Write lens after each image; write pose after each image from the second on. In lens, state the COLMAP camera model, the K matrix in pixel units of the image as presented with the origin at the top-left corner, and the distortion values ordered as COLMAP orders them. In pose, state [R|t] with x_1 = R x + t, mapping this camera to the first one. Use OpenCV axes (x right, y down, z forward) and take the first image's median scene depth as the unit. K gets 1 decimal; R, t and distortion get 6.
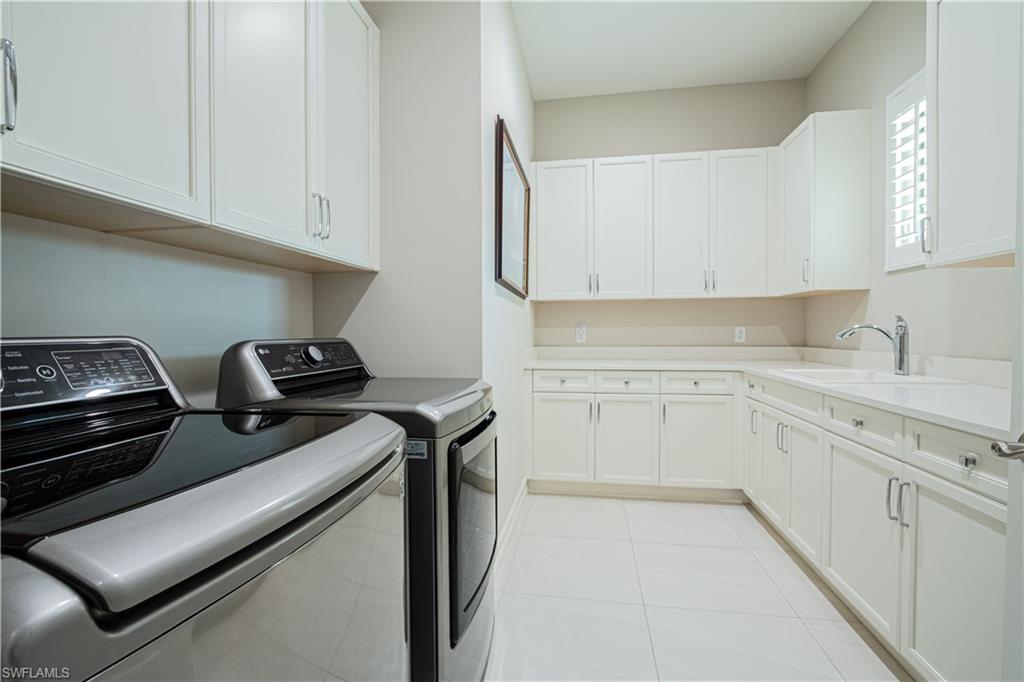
lens RADIAL K [[474.3, 0, 509.2], [0, 474.3, 337.5], [0, 0, 1]] dist [-0.005705, 0.003171]
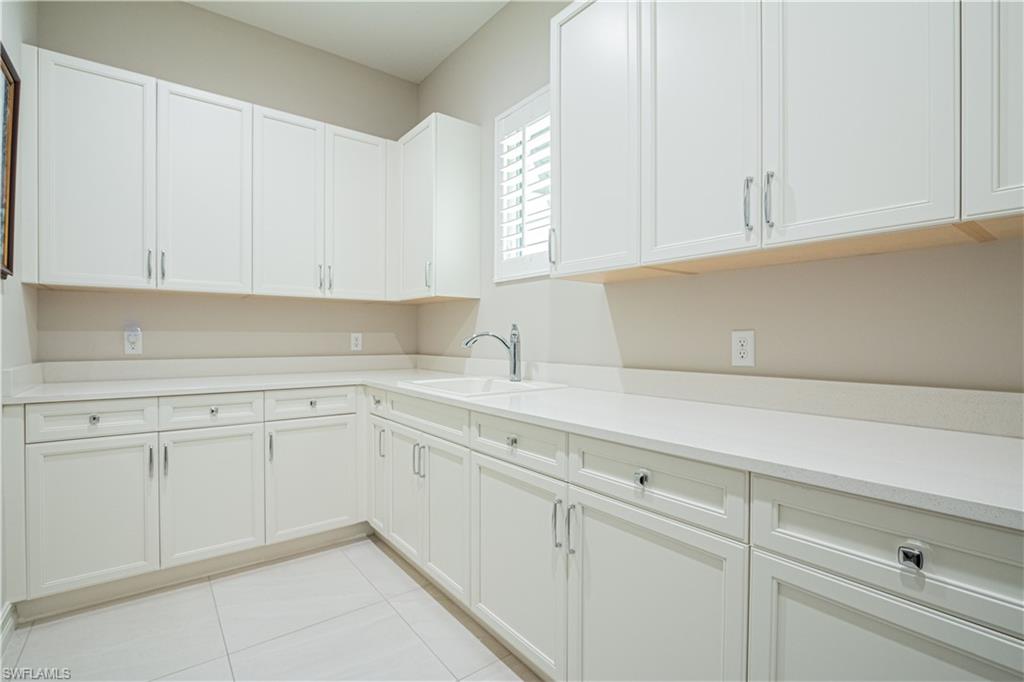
lens RADIAL K [[483.9, 0, 515.2], [0, 483.9, 344.4], [0, 0, 1]] dist [-0.019071, 0.003879]
pose [[0.683799, -0.002114, 0.729667, 0.042449], [0.002190, 0.999997, 0.000845, -0.002921], [-0.729667, 0.001020, 0.683802, 0.232258]]
